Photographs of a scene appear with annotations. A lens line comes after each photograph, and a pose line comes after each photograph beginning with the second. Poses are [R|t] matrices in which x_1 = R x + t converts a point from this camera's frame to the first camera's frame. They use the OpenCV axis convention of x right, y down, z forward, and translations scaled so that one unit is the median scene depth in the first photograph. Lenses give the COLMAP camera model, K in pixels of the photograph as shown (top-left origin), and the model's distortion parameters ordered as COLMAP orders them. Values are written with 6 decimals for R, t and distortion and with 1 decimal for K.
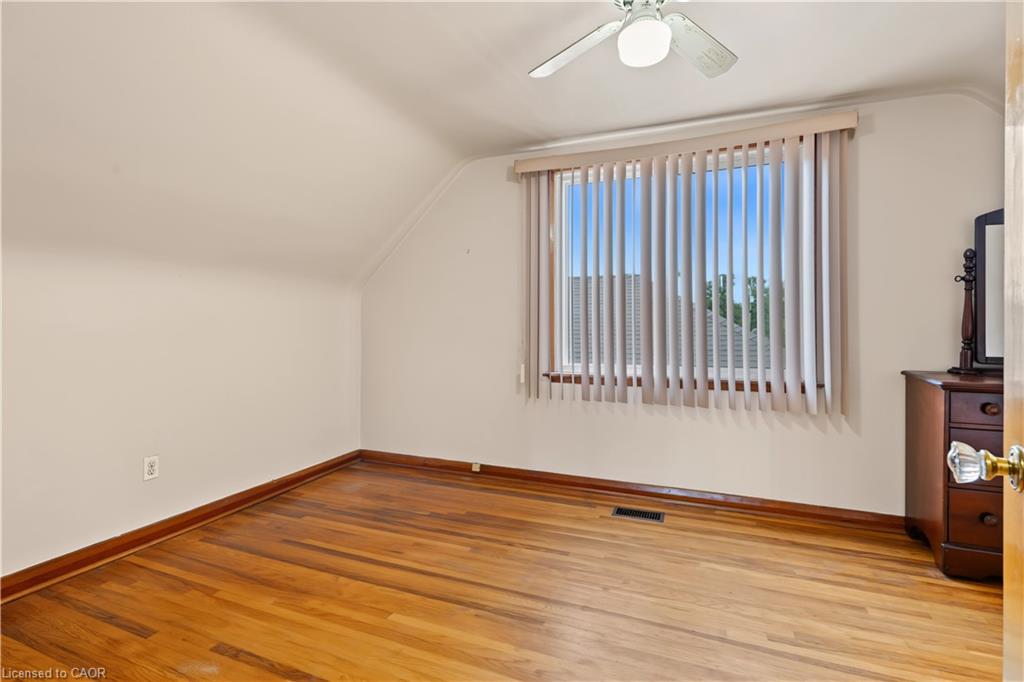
lens RADIAL K [[460.6, 0, 521.5], [0, 460.6, 336.7], [0, 0, 1]] dist [-0.000219, 0.001038]
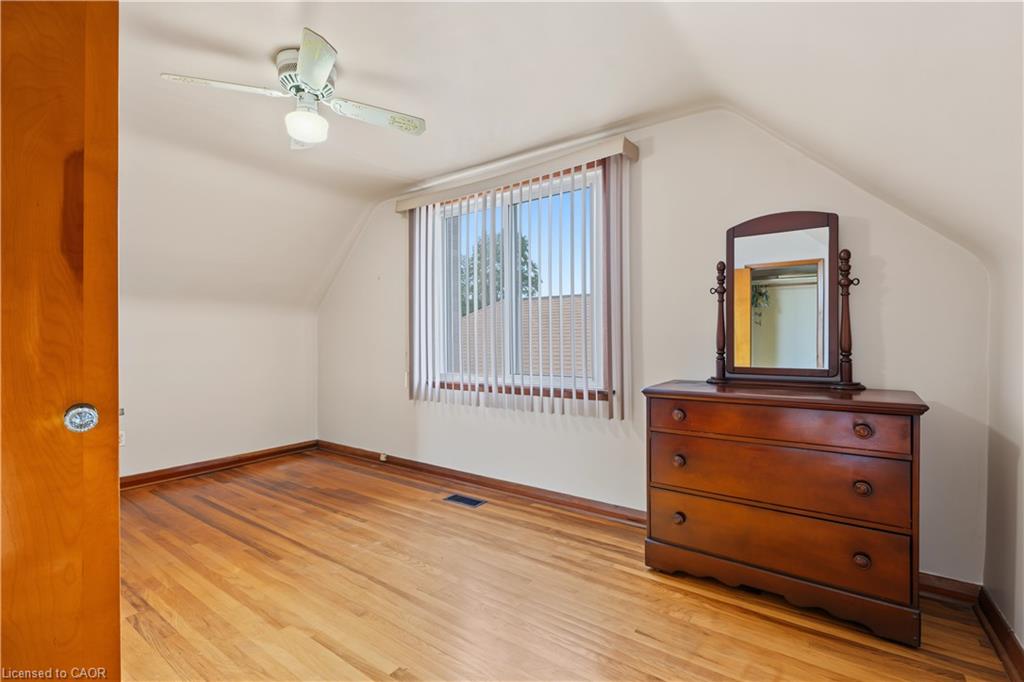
lens RADIAL K [[460.6, 0, 527.6], [0, 460.6, 349.0], [0, 0, 1]] dist [-0.000219, 0.001038]
pose [[0.970697, -0.002013, -0.240299, 0.727984], [0.002402, 0.999996, 0.001325, 0.001938], [0.240295, -0.001864, 0.970698, -0.093730]]
